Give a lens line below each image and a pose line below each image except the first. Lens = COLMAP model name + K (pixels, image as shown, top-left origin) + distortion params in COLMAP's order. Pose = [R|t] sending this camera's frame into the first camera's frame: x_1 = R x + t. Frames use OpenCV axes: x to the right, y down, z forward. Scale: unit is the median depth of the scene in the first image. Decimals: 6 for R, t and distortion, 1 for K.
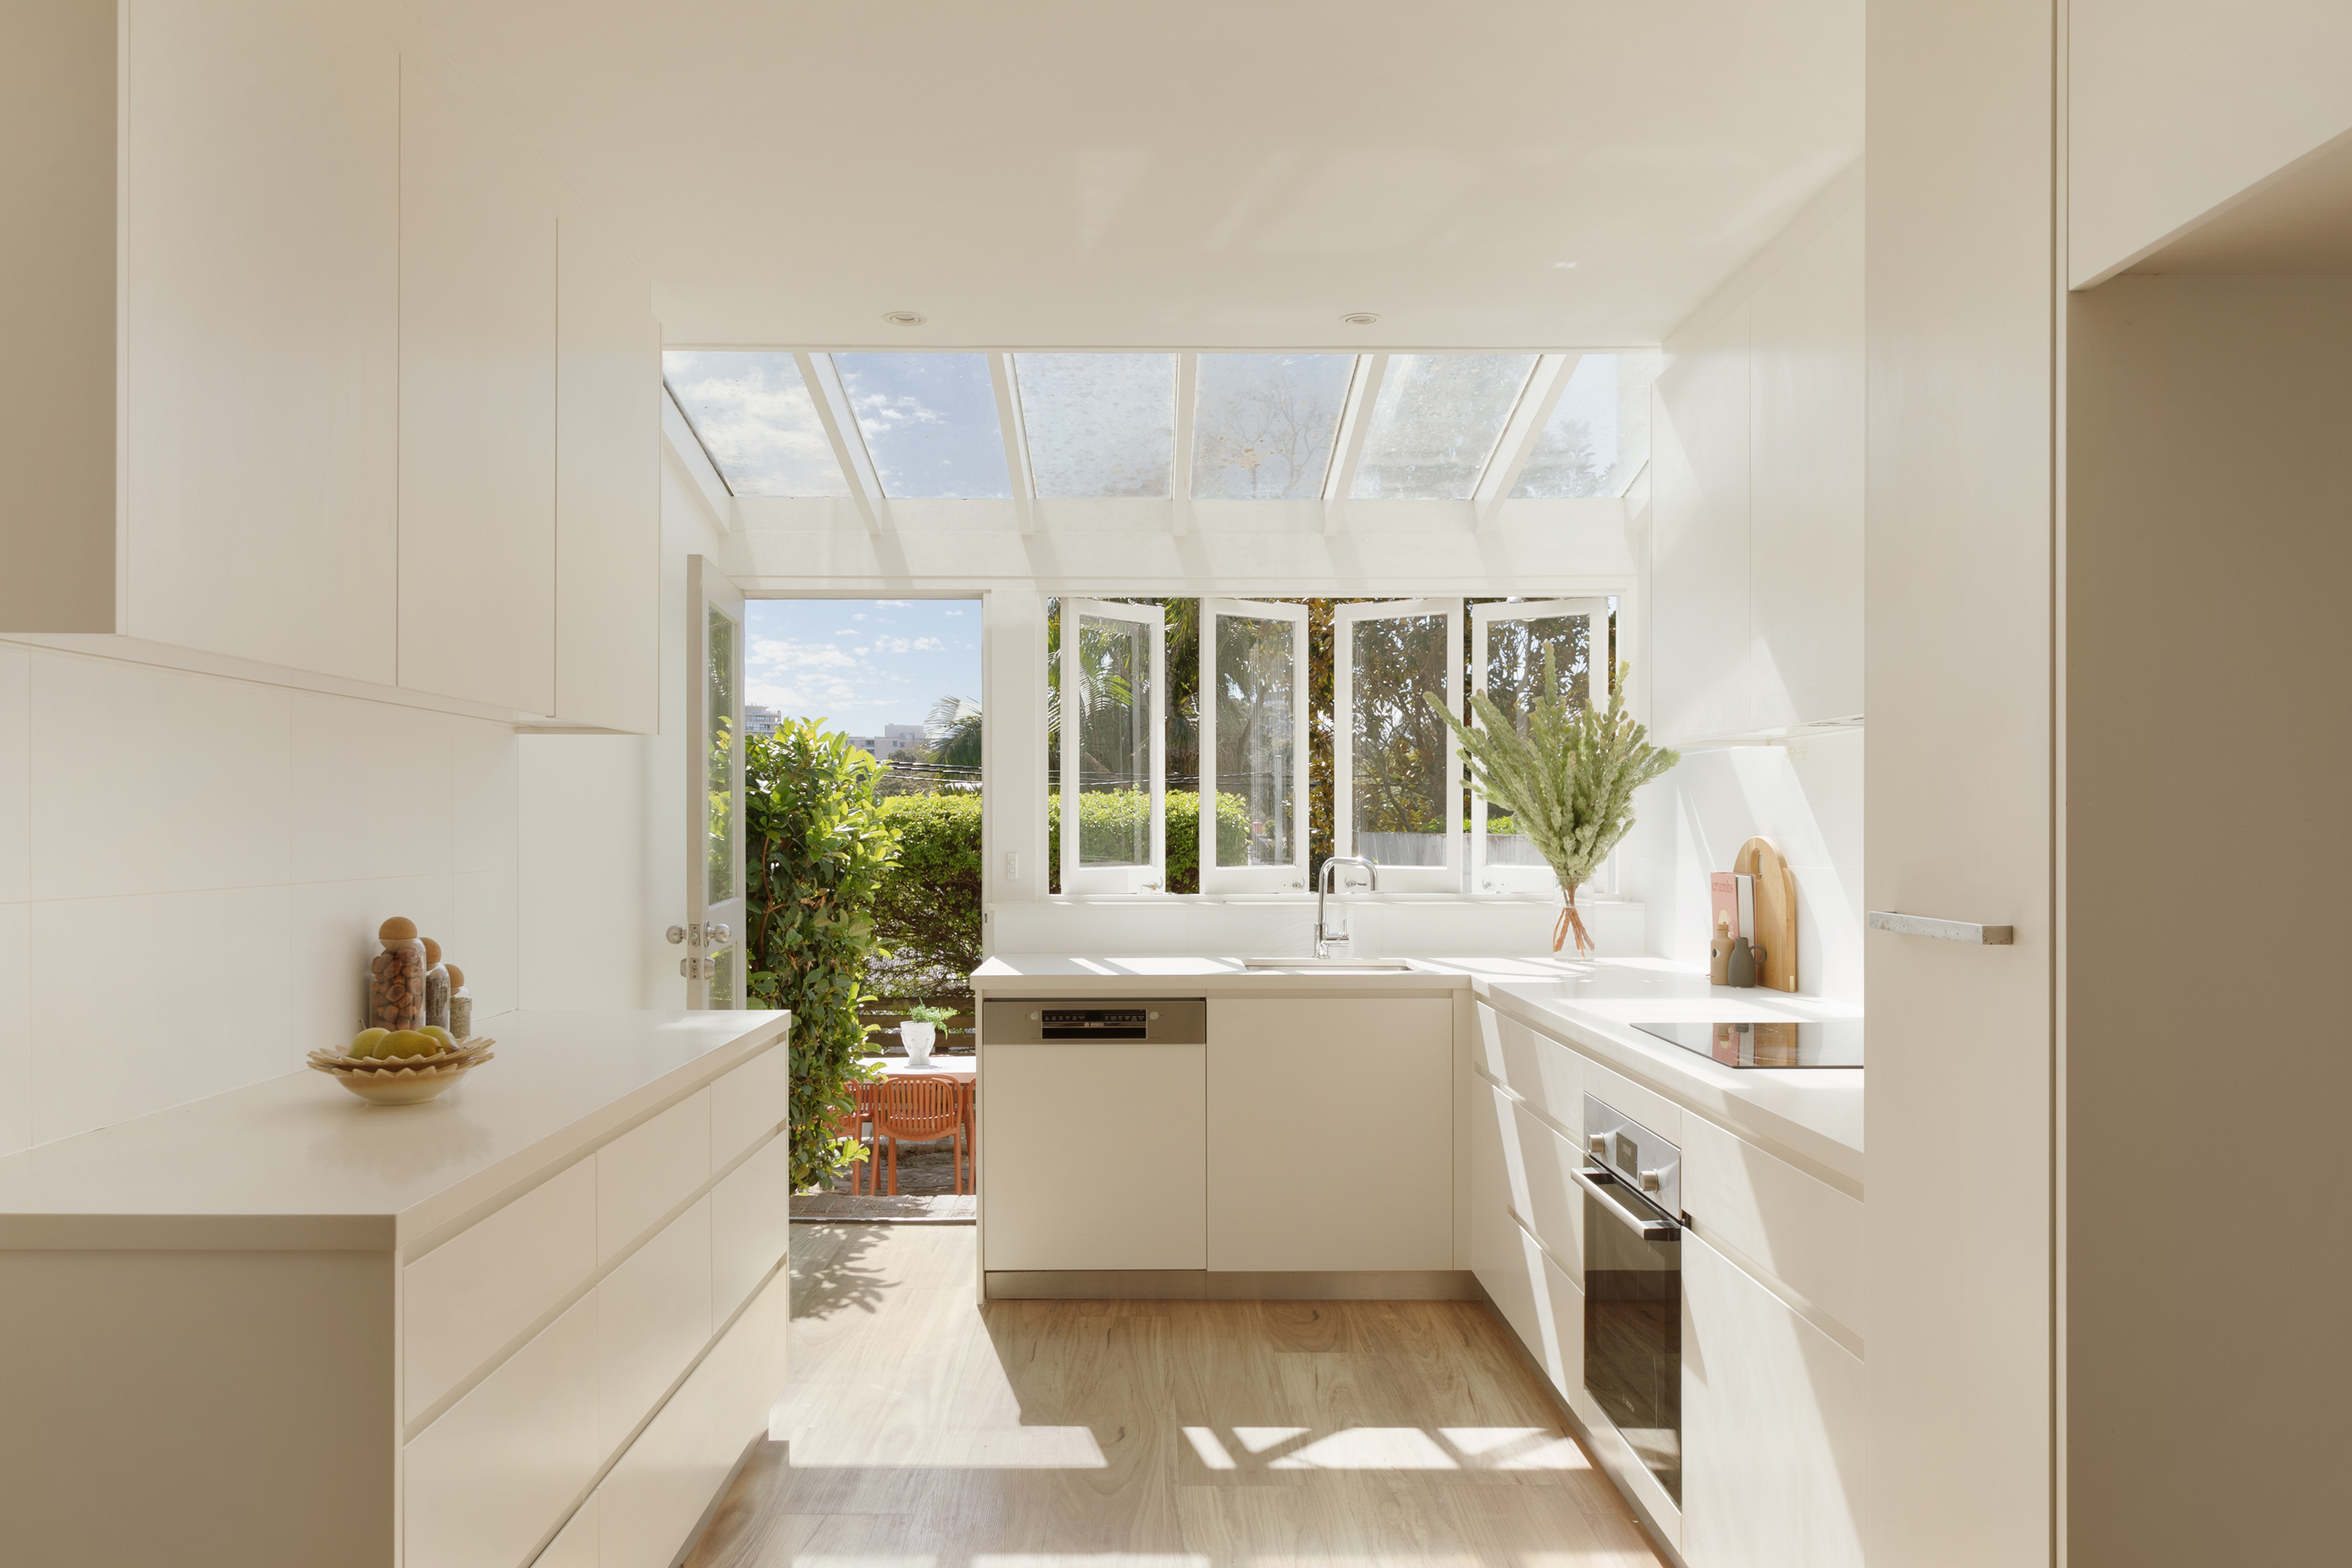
lens RADIAL K [[1656.5, 0, 1155.8], [0, 1656.5, 844.2], [0, 0, 1]] dist [0.044559, 0.001265]
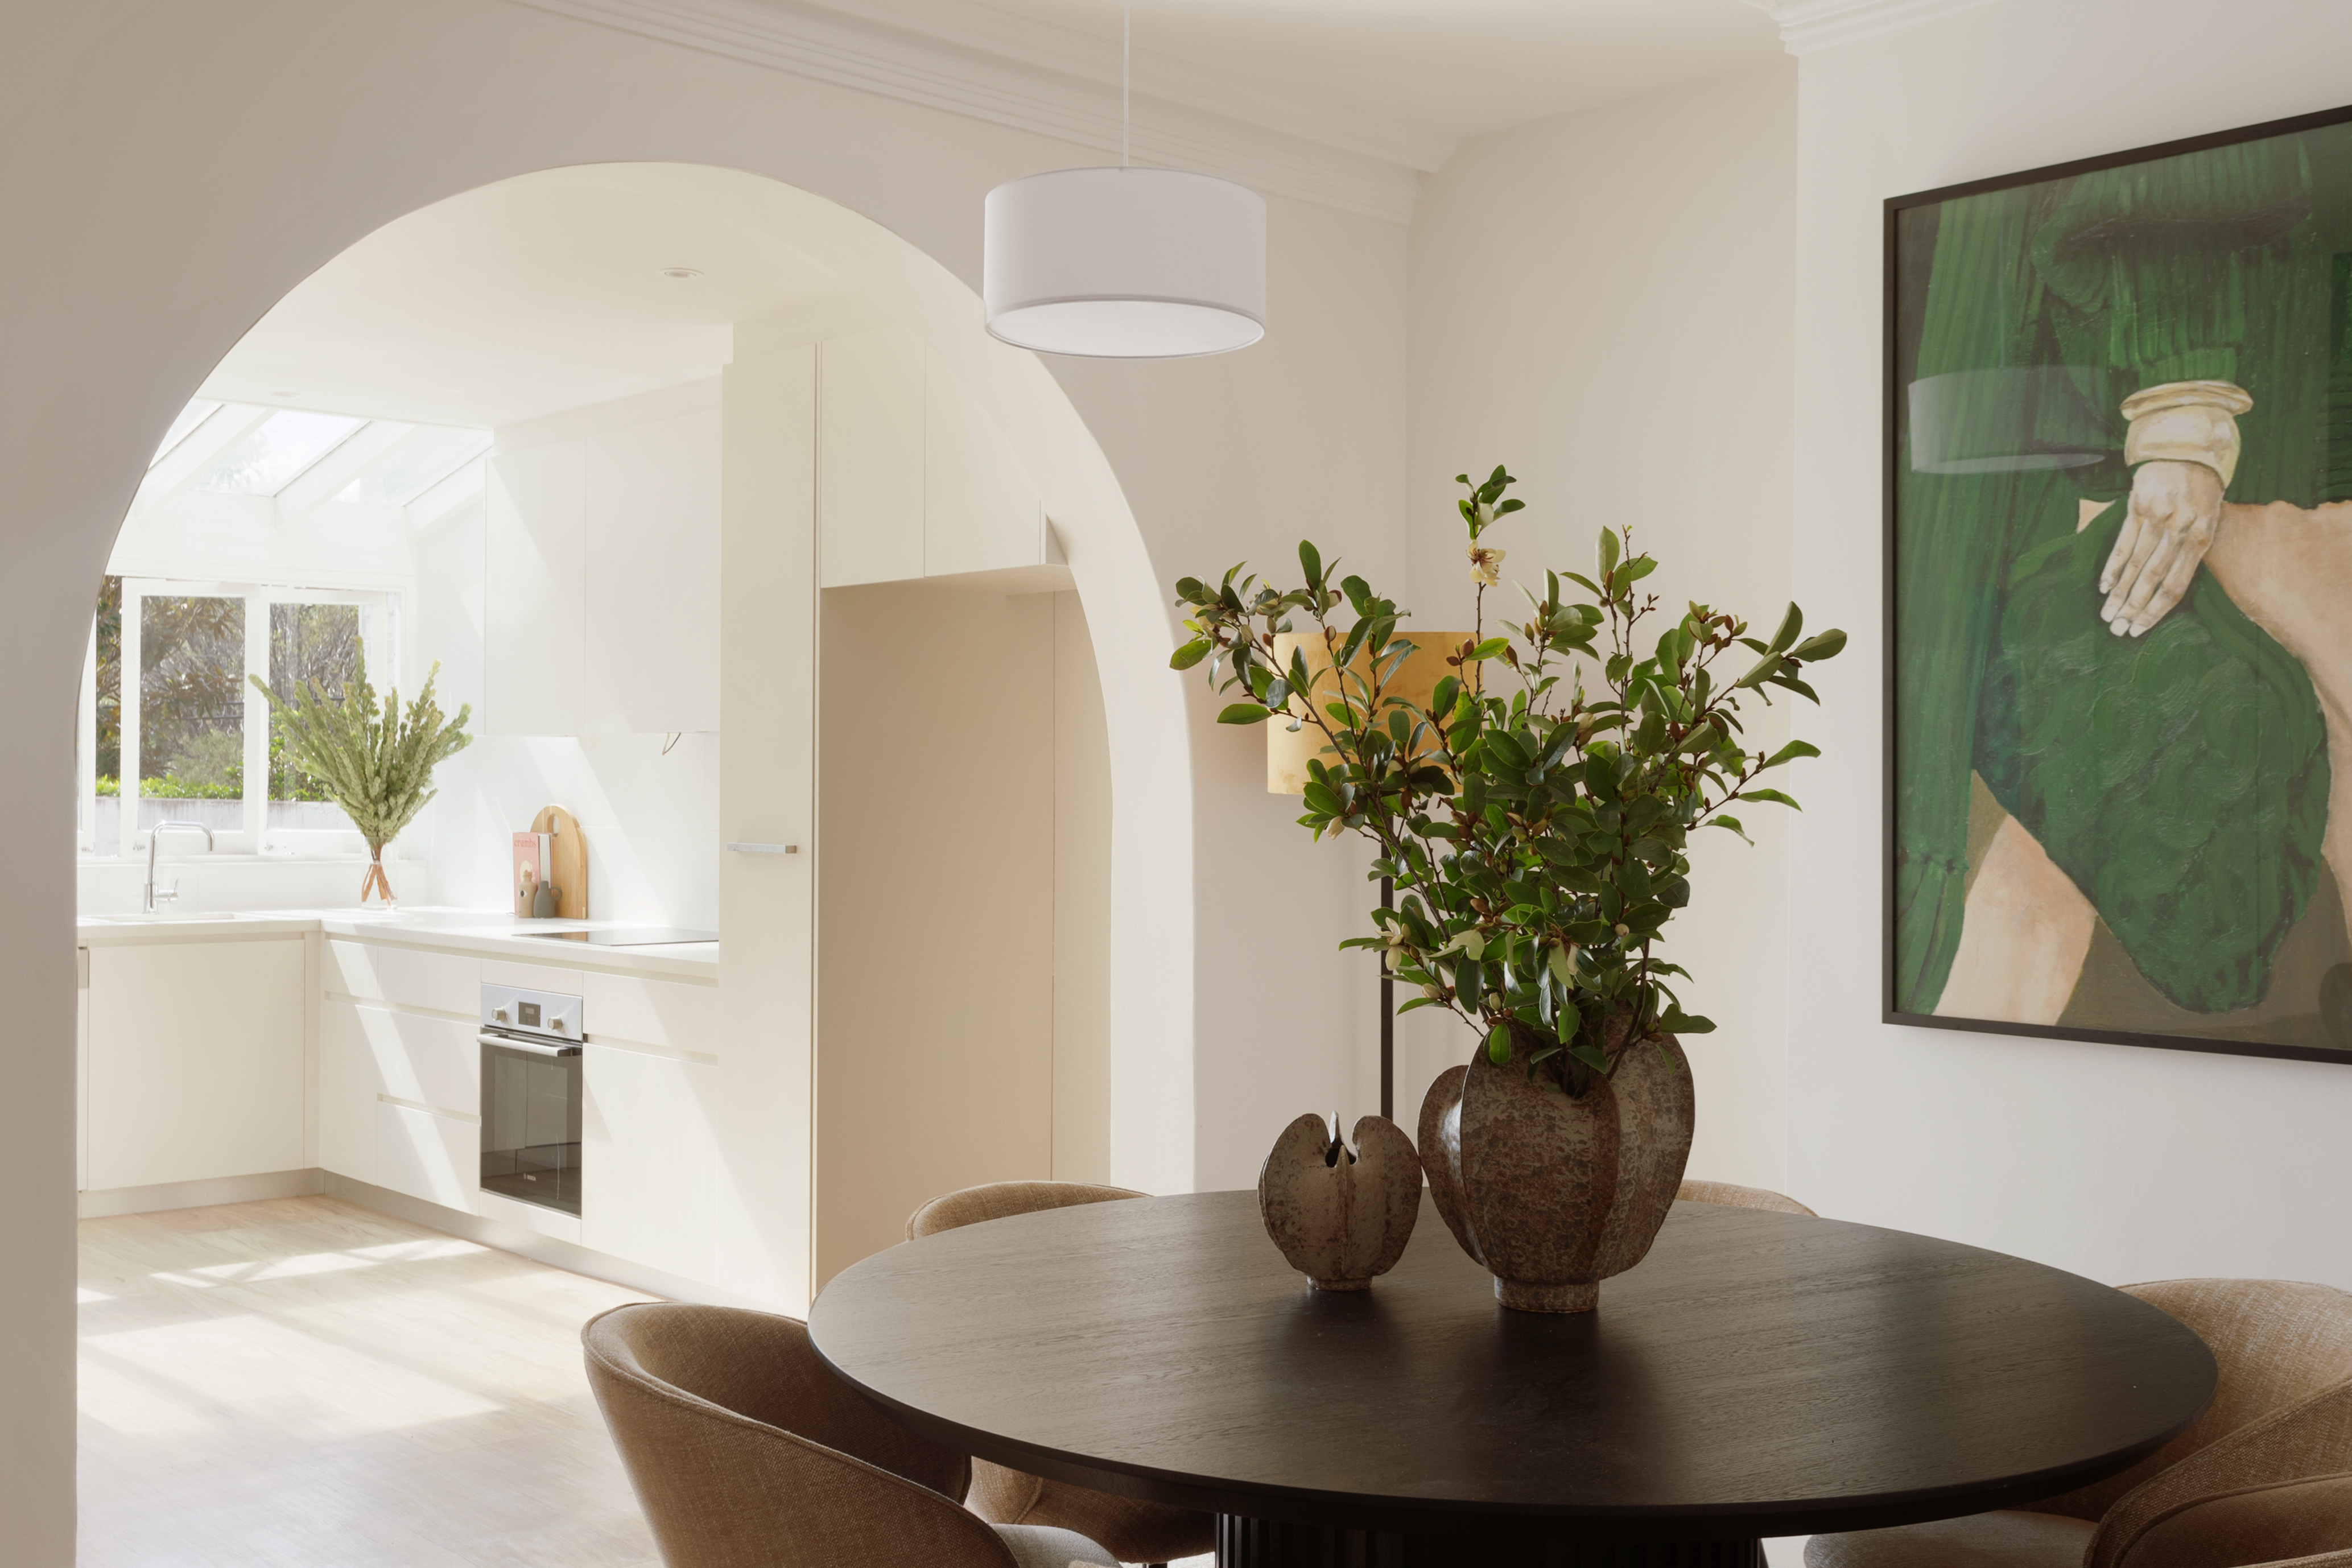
lens RADIAL K [[2380.4, 0, 1175.5], [0, 2380.4, 786.2], [0, 0, 1]] dist [-0.012943, 0.000000]
pose [[0.747147, 0.009939, 0.664585, -0.459021], [-0.003165, 0.999930, -0.011395, 0.000672], [-0.664651, 0.006410, 0.747126, -0.646781]]
